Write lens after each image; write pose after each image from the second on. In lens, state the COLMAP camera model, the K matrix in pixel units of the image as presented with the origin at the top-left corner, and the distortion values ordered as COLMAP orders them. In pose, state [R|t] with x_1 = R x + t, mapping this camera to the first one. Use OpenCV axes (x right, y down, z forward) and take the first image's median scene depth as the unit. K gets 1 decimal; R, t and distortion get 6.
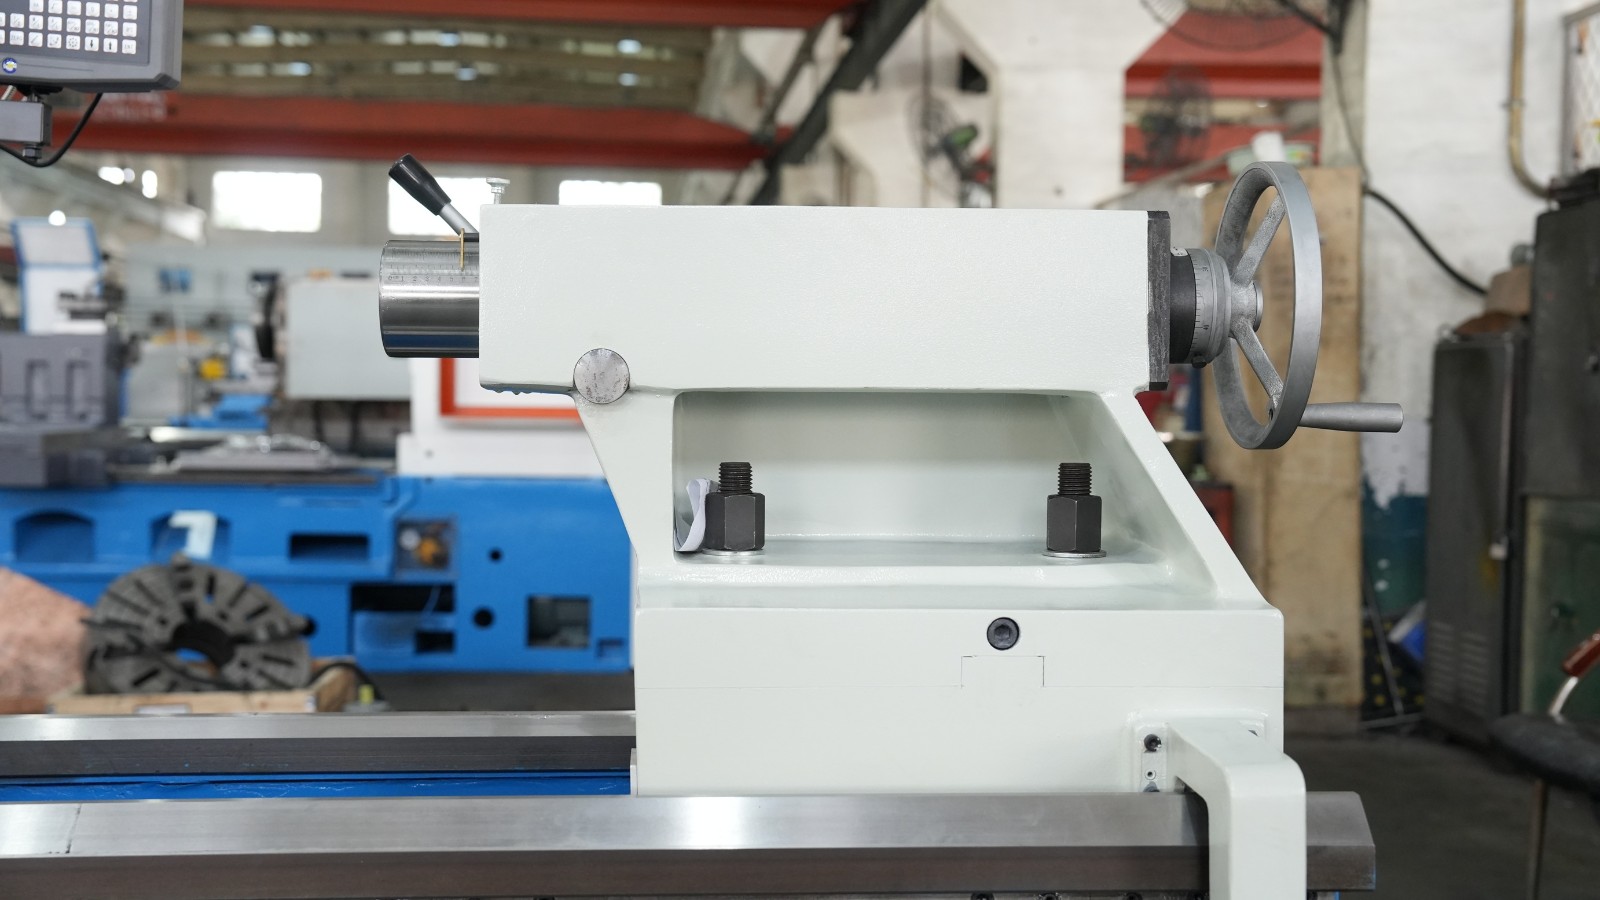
lens RADIAL K [[1901.0, 0, 800.0], [0, 1901.0, 450.0], [0, 0, 1]] dist [0.153324, 0.033479]
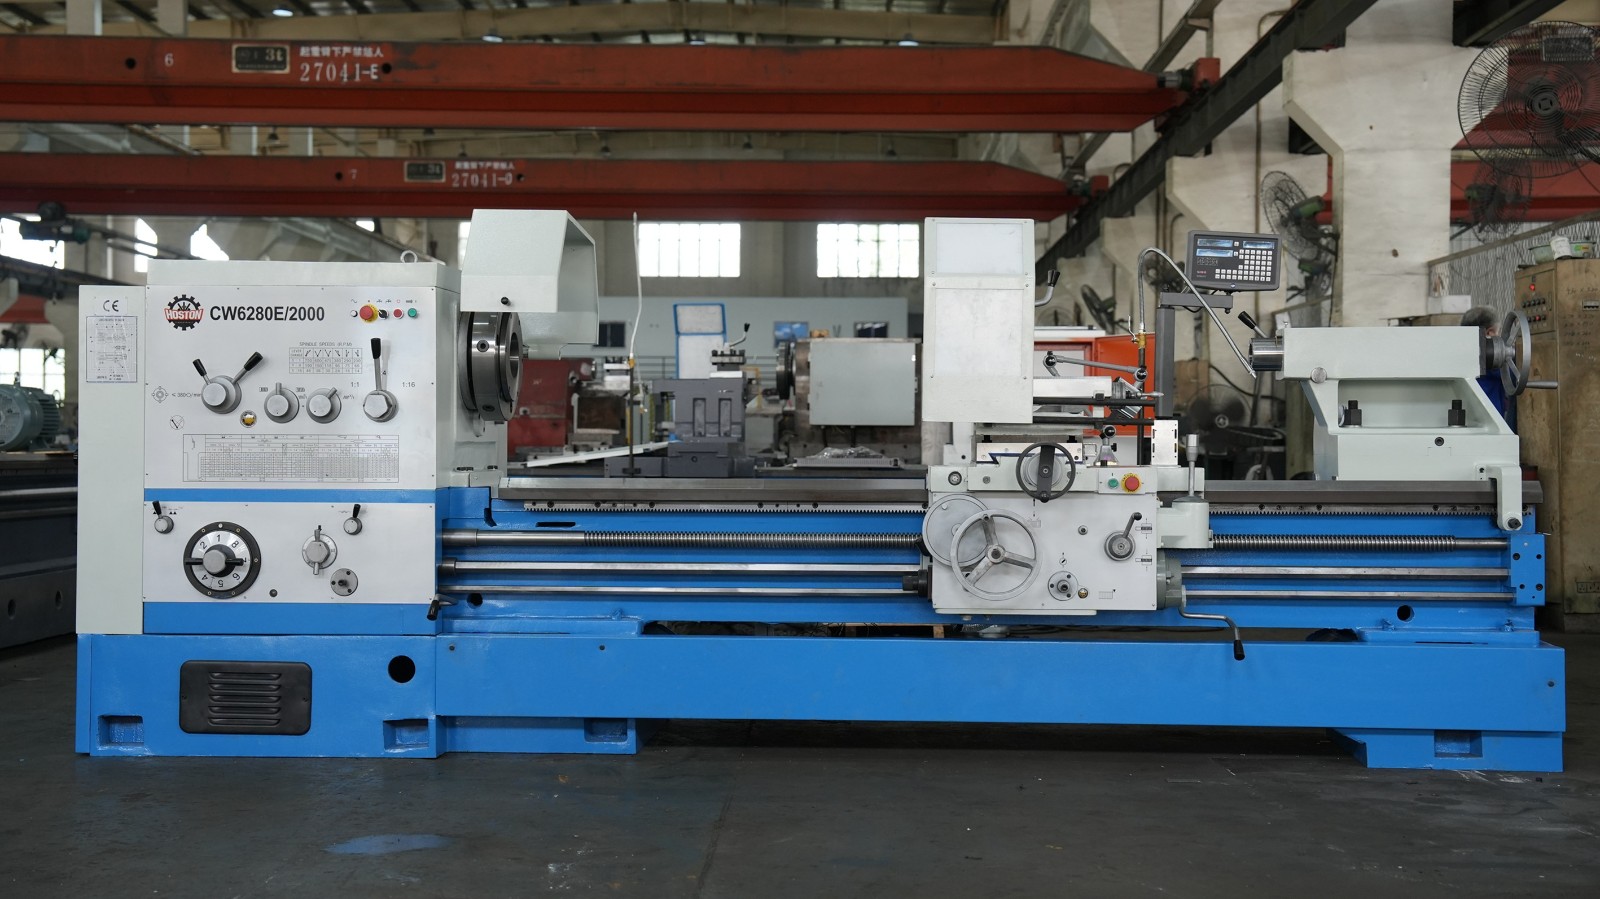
lens RADIAL K [[2314.7, 0, 772.8], [0, 2314.7, 451.5], [0, 0, 1]] dist [0.205810, 0.090423]
pose [[0.994092, -0.005948, -0.108375, -0.169864], [0.002468, 0.999478, -0.032212, 0.064004], [0.108510, 0.031754, 0.993588, -0.914088]]
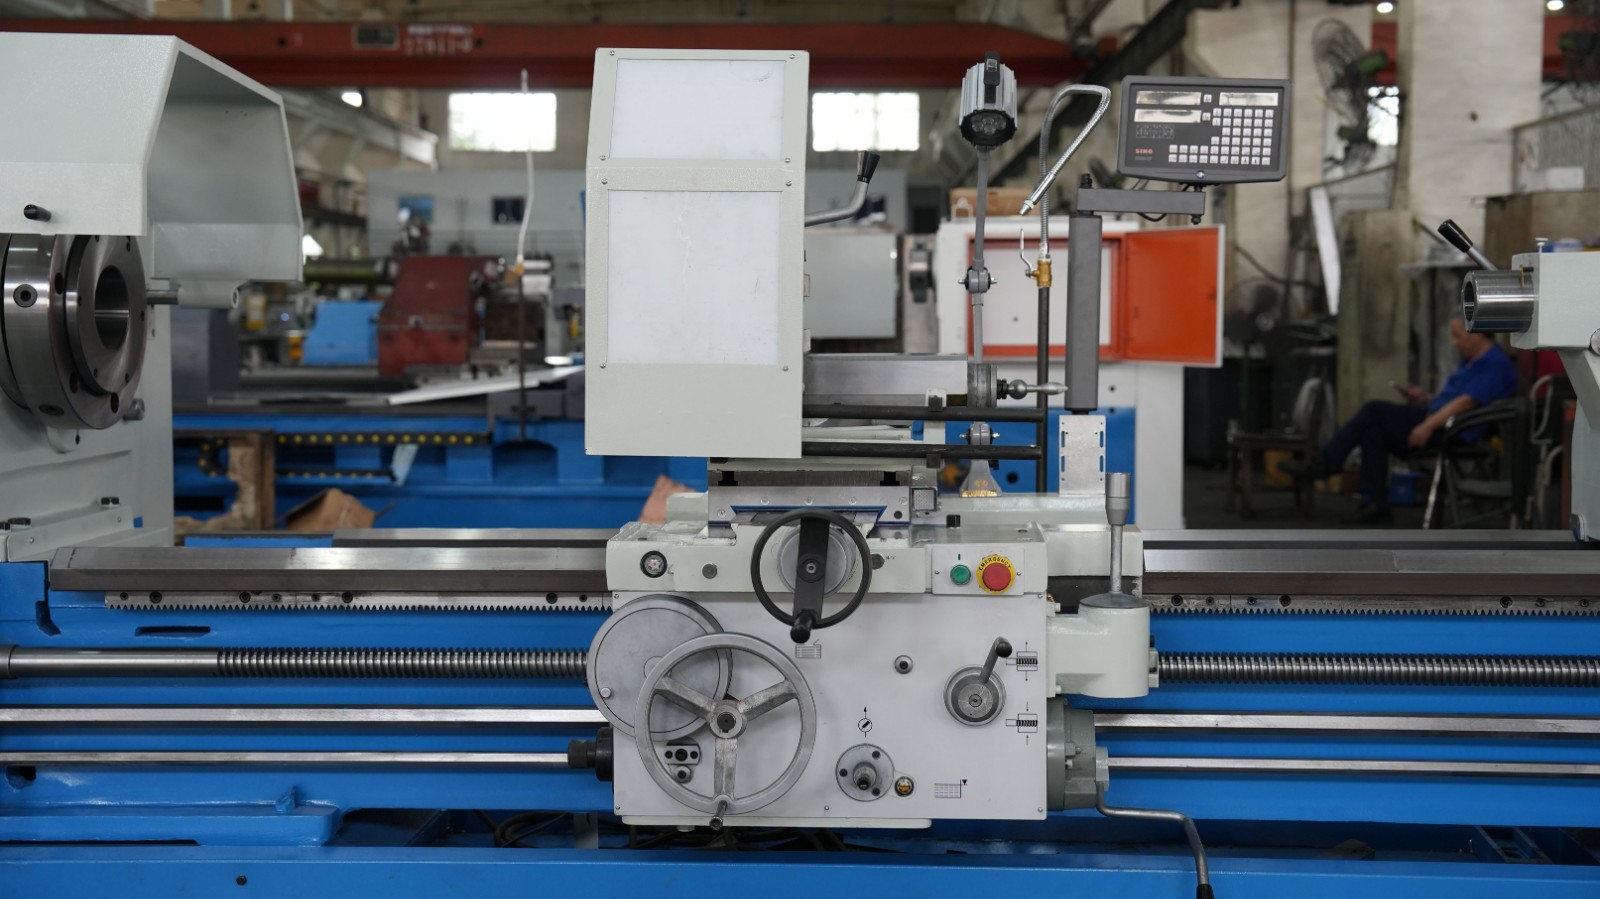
lens RADIAL K [[2171.6, 0, 800.0], [0, 2171.6, 449.5], [0, 0, 1]] dist [0.140168, -0.013015]
pose [[0.994642, -0.007440, -0.103114, -0.176668], [0.010616, 0.999485, 0.030279, -0.001787], [0.102835, -0.031211, 0.994209, -0.333961]]
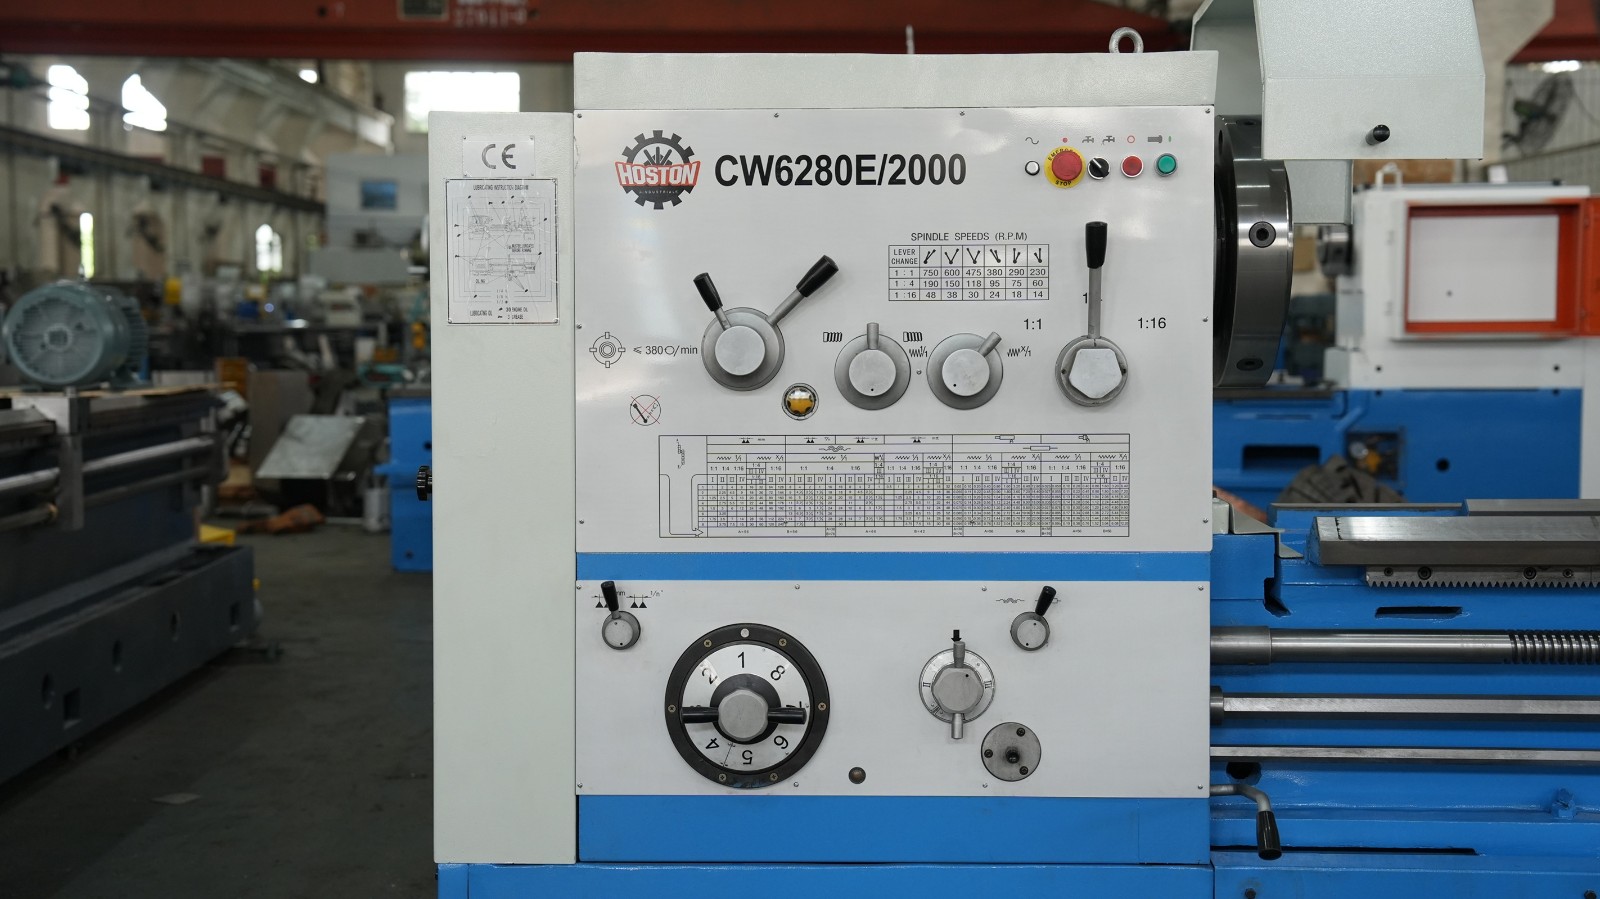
lens RADIAL K [[2268.5, 0, 800.0], [0, 2268.5, 449.5], [0, 0, 1]] dist [0.161846, -0.003181]
pose [[0.998689, -0.011016, -0.049981, -0.523044], [0.012521, 0.999474, 0.029899, 0.006260], [0.049625, -0.030486, 0.998303, -0.317018]]
